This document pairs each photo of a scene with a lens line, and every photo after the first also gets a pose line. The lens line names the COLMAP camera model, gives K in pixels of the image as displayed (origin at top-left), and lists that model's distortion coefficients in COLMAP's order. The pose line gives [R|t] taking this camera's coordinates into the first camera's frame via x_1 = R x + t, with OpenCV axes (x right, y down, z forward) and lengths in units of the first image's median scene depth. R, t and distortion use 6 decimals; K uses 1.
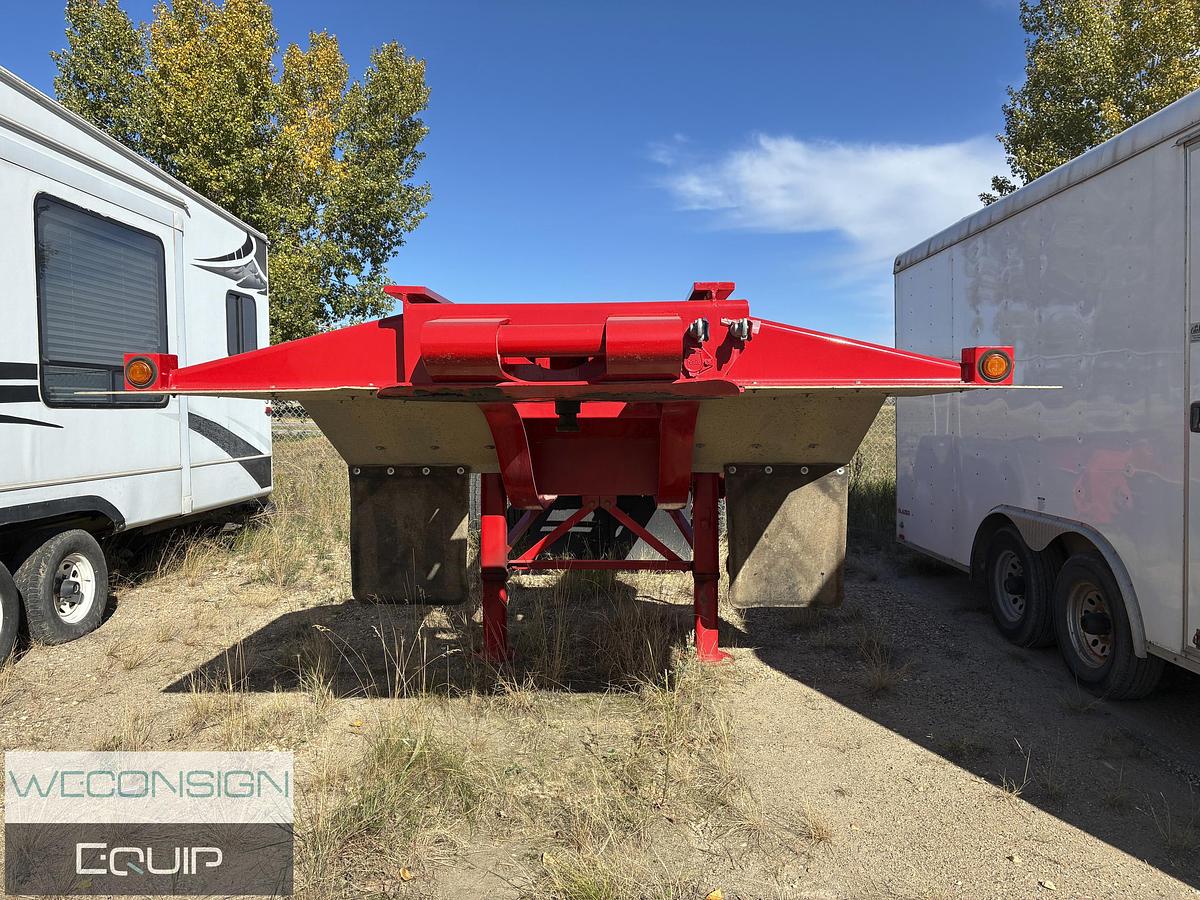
lens RADIAL K [[913.6, 0, 603.9], [0, 913.6, 454.6], [0, 0, 1]] dist [0.040856, -0.047570]
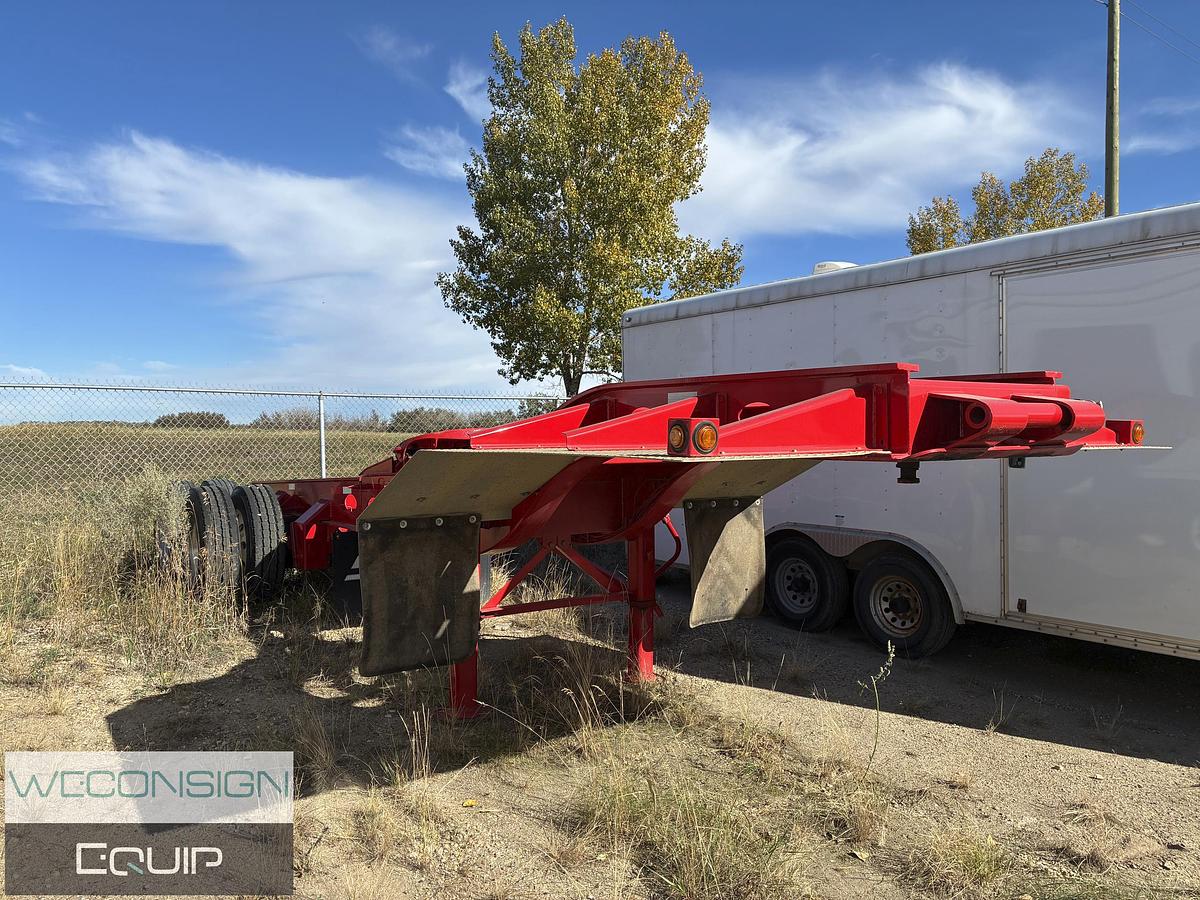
lens RADIAL K [[913.6, 0, 598.2], [0, 913.6, 444.1], [0, 0, 1]] dist [0.040856, -0.047570]
pose [[0.801366, -0.006393, 0.598140, -0.447589], [0.028006, 0.999247, -0.026843, -0.022704], [-0.597518, 0.038262, 0.800942, 0.112879]]
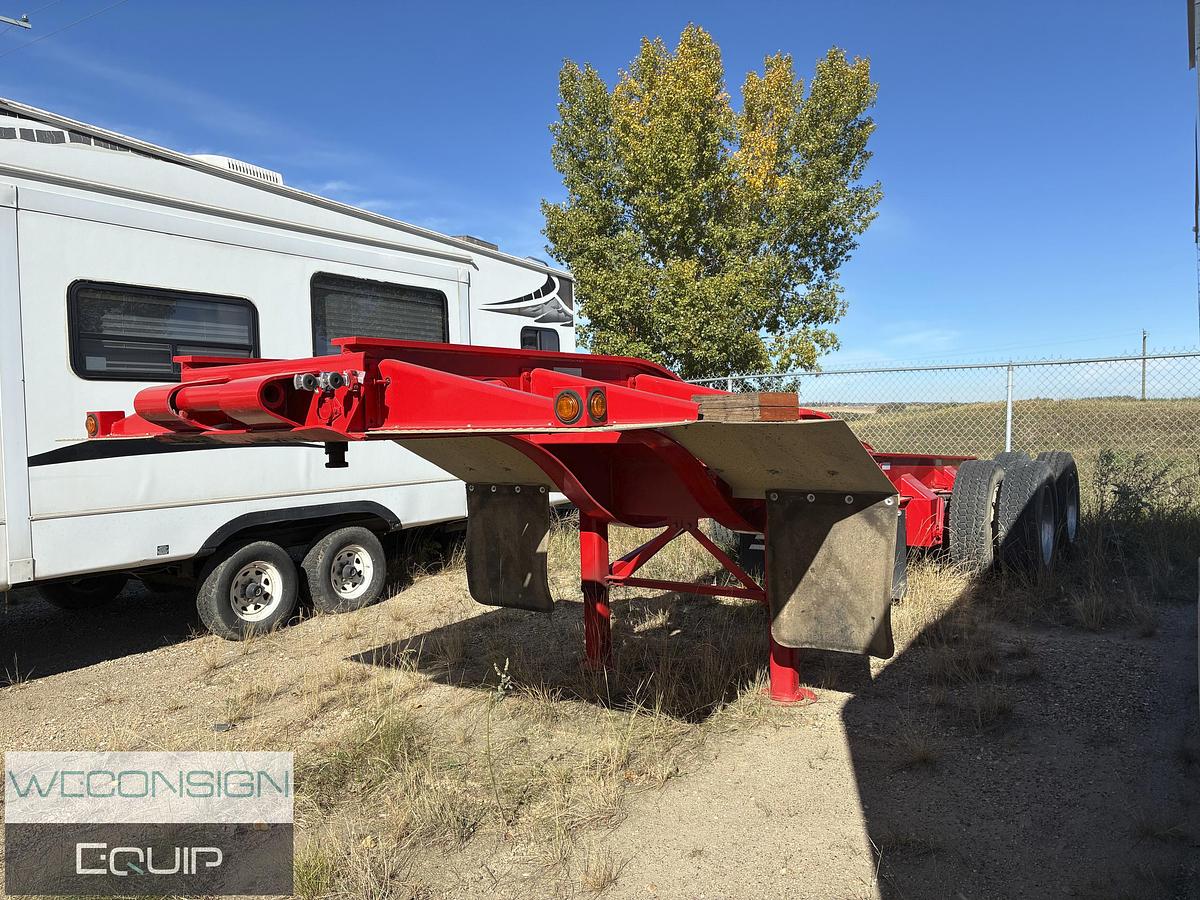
lens RADIAL K [[913.6, 0, 598.8], [0, 913.6, 449.0], [0, 0, 1]] dist [0.040856, -0.047570]
pose [[0.840246, -0.000384, -0.542205, 0.354138], [-0.003991, 0.999968, -0.006894, -0.017460], [0.542191, 0.007956, 0.840218, 0.086121]]
